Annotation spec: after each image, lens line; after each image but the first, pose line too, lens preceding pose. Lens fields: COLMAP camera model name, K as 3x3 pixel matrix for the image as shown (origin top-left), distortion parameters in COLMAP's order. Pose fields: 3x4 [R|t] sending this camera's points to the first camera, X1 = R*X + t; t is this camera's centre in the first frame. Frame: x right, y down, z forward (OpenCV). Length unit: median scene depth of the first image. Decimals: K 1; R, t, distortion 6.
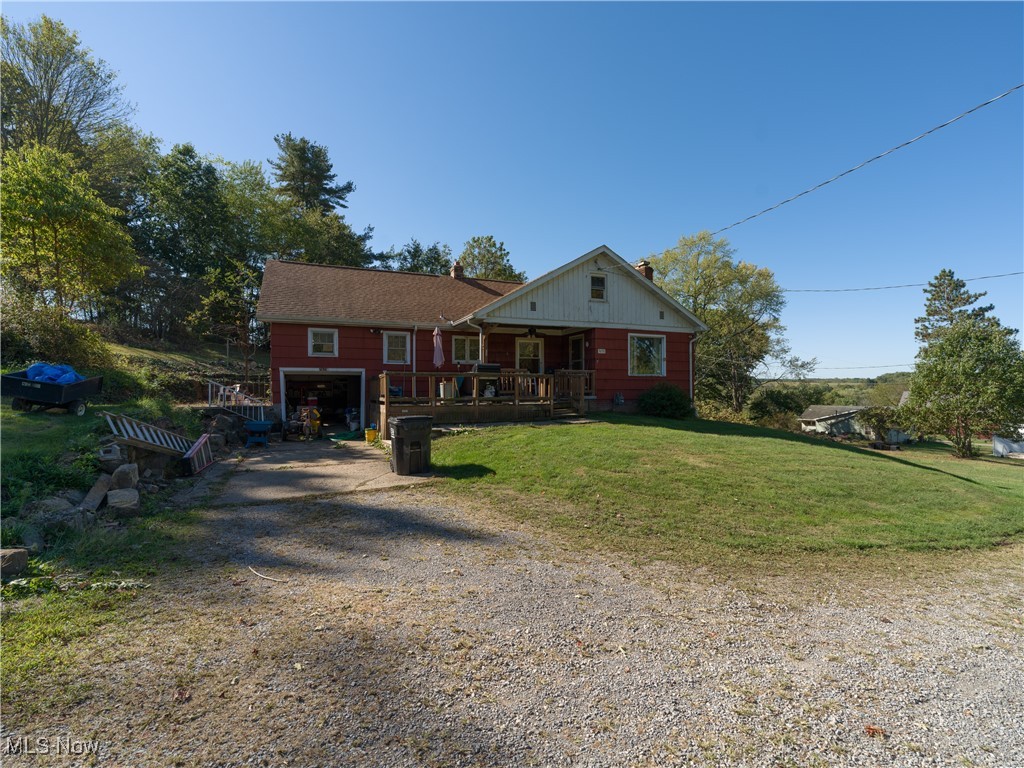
lens RADIAL K [[473.9, 0, 512.0], [0, 473.9, 384.0], [0, 0, 1]] dist [-0.001919, -0.000545]
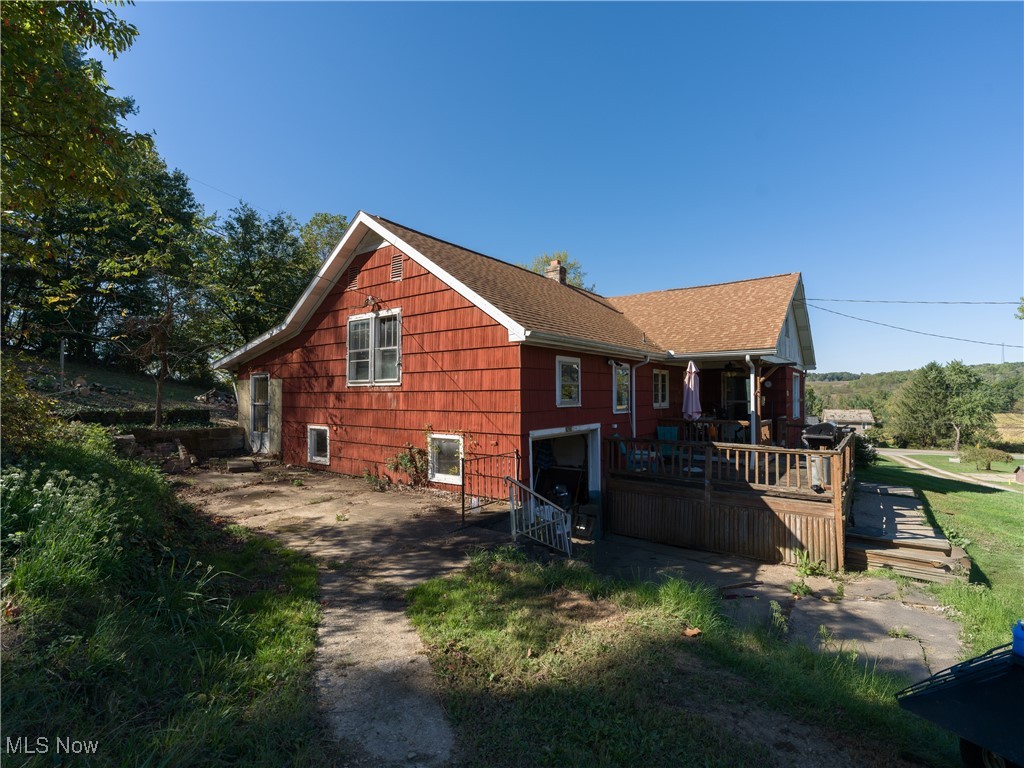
lens RADIAL K [[478.0, 0, 512.0], [0, 478.0, 384.0], [0, 0, 1]] dist [0.015684, -0.001616]
pose [[0.877814, 0.013468, 0.478812, -0.202054], [-0.010942, 0.999908, -0.008064, -0.021898], [-0.478876, 0.001840, 0.877881, 0.144930]]
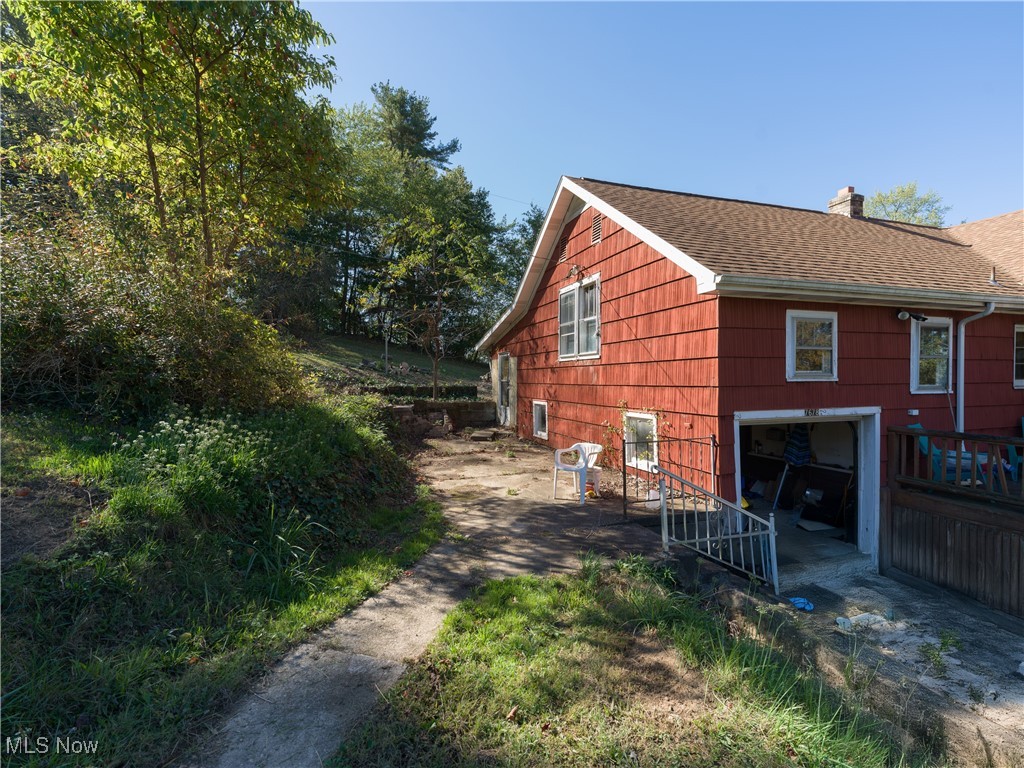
lens RADIAL K [[478.0, 0, 512.0], [0, 478.0, 384.0], [0, 0, 1]] dist [0.015684, -0.001616]
pose [[0.995445, 0.002664, -0.095301, -0.169151], [0.000231, 0.999539, 0.030357, -0.018638], [0.095338, -0.030241, 0.994985, 0.155457]]
